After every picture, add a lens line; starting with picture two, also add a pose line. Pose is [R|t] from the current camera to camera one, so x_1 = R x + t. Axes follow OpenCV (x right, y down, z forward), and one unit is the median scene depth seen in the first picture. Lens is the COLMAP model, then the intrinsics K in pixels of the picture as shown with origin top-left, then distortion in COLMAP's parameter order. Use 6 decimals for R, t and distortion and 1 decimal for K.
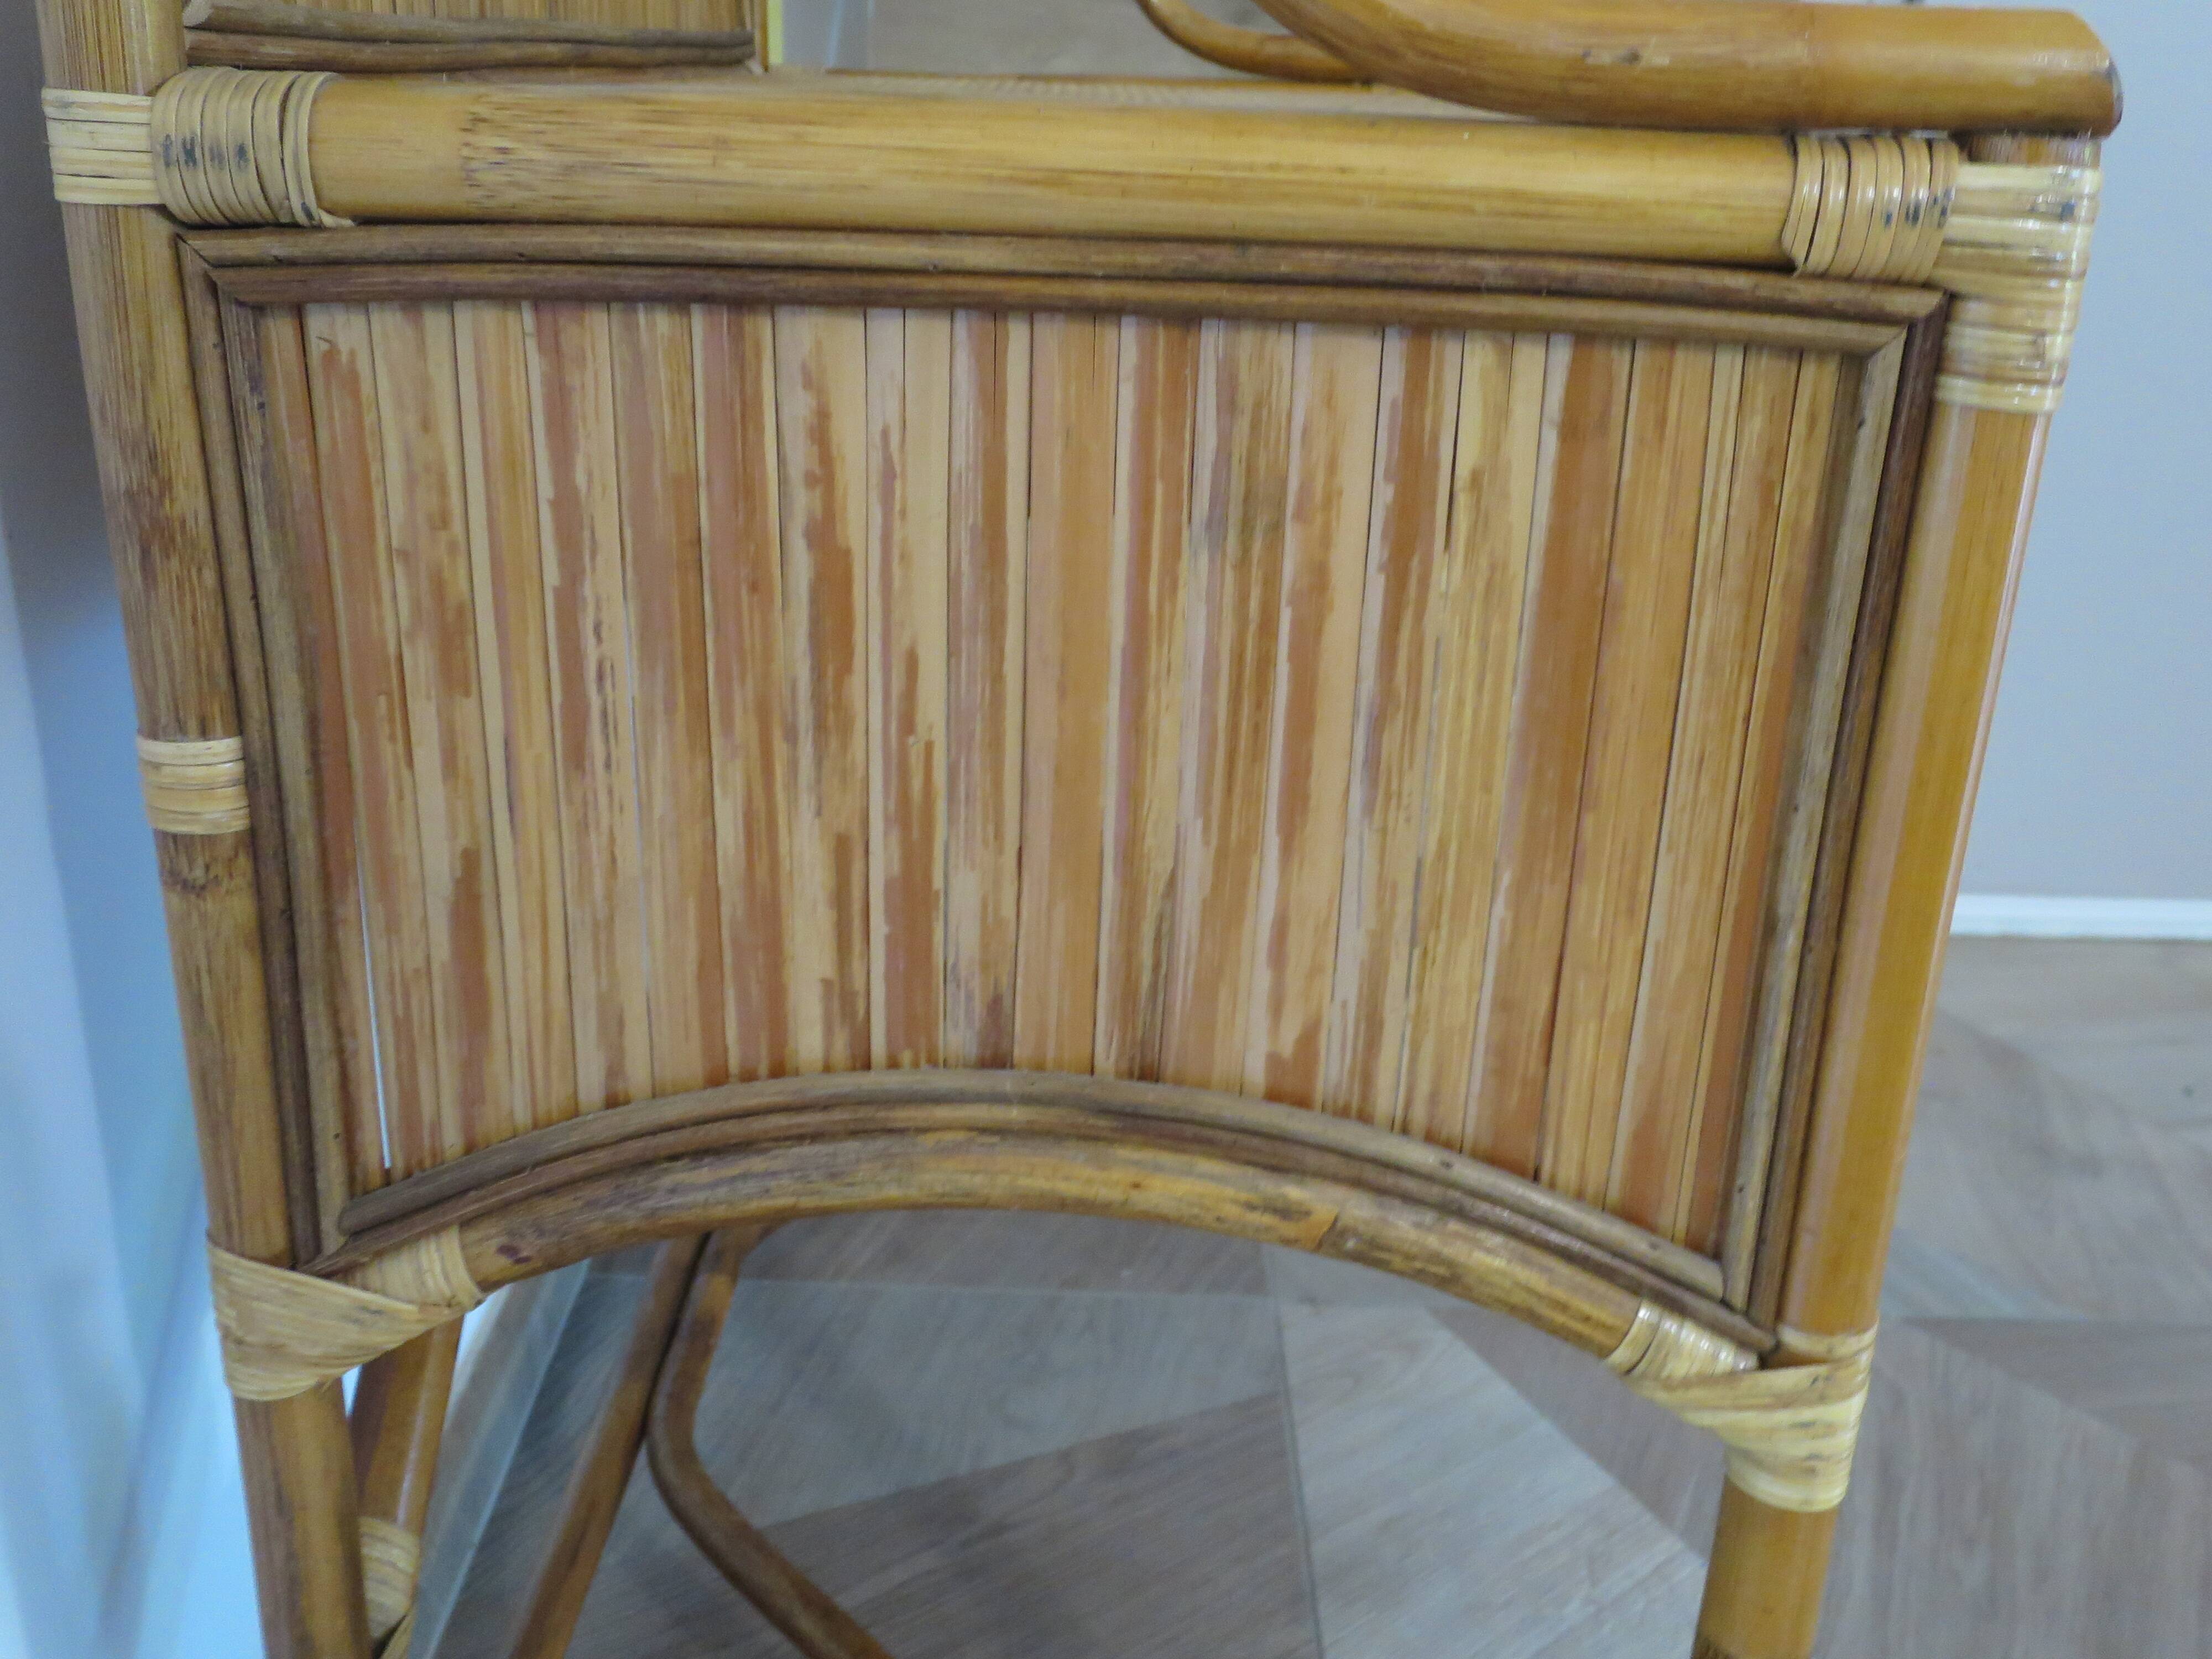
lens RADIAL K [[2126.7, 0, 1113.2], [0, 2126.7, 838.6], [0, 0, 1]] dist [-0.048038, 0.000000]
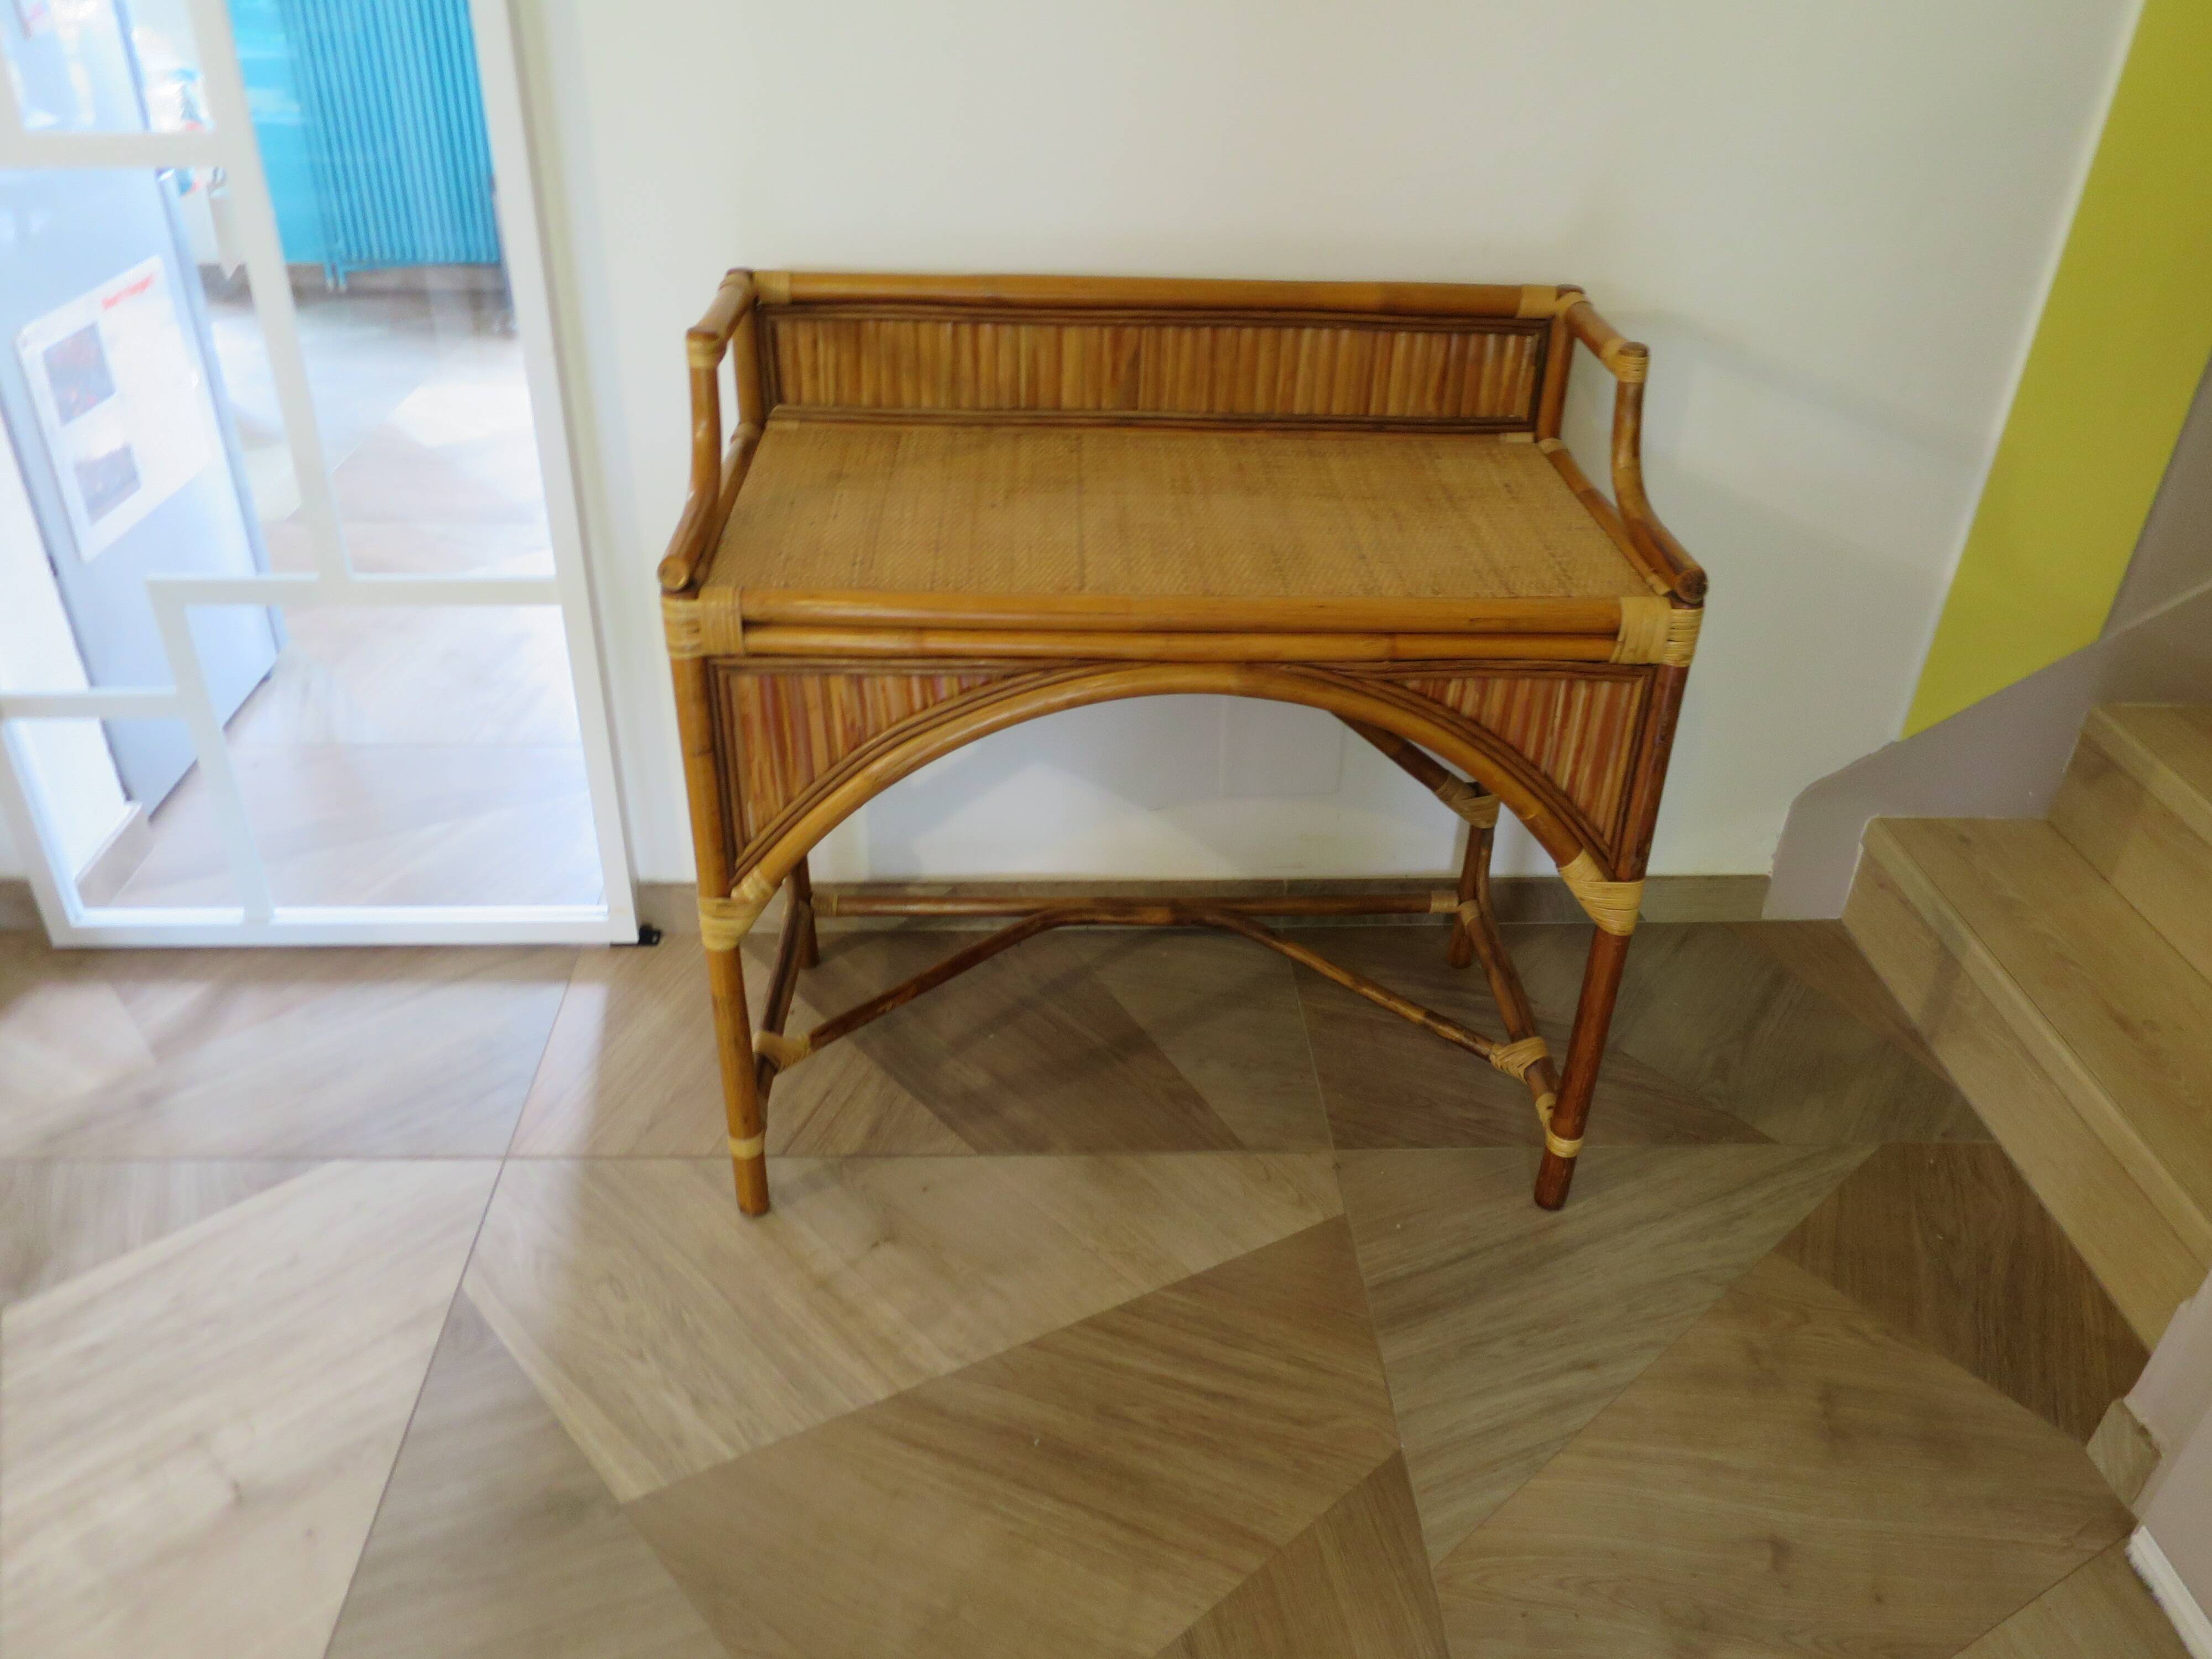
lens RADIAL K [[1642.6, 0, 1103.6], [0, 1642.6, 836.2], [0, 0, 1]] dist [-0.041036, 0.021808]
pose [[0.046151, 0.503916, -0.862519, 2.696034], [-0.375378, 0.808906, 0.452508, -1.324454], [0.925722, 0.302886, 0.226491, 1.004037]]
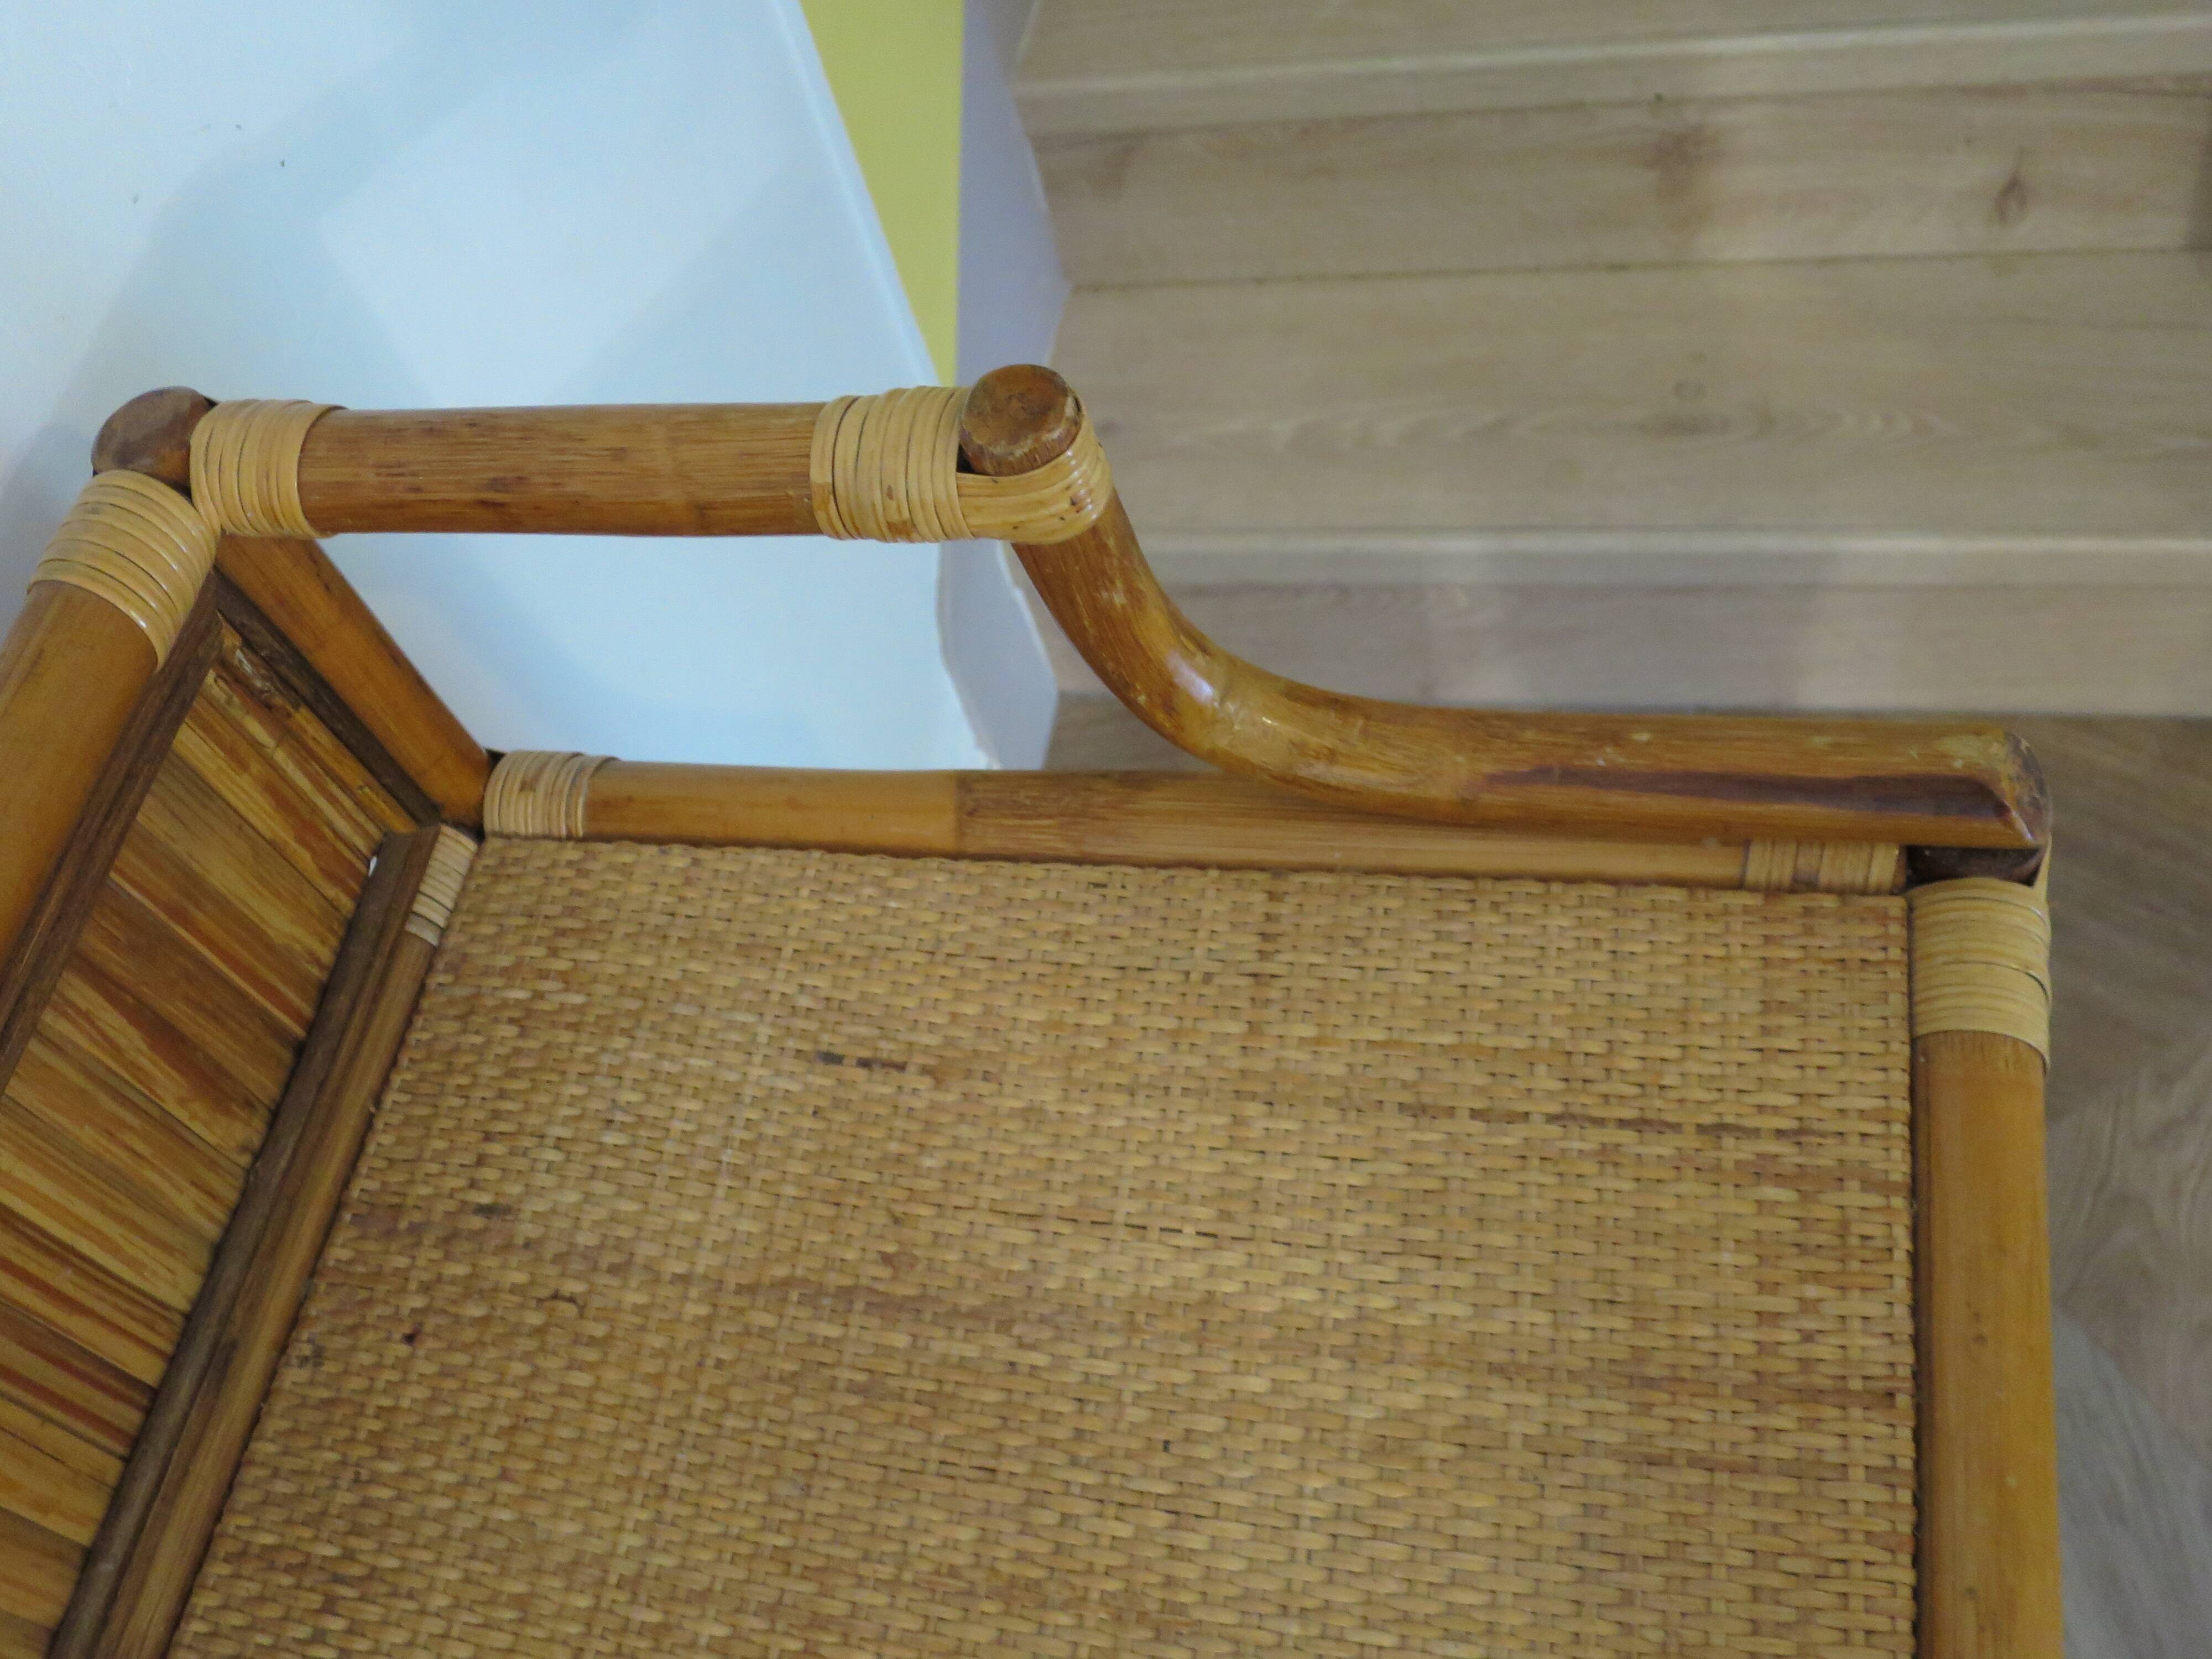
lens RADIAL K [[2126.7, 0, 1097.8], [0, 2126.7, 815.0], [0, 0, 1]] dist [-0.048038, 0.000000]
pose [[0.949141, 0.010652, -0.314672, 0.305844], [0.175585, 0.811676, 0.557092, -1.410435], [0.261347, -0.584010, 0.768525, 1.476080]]
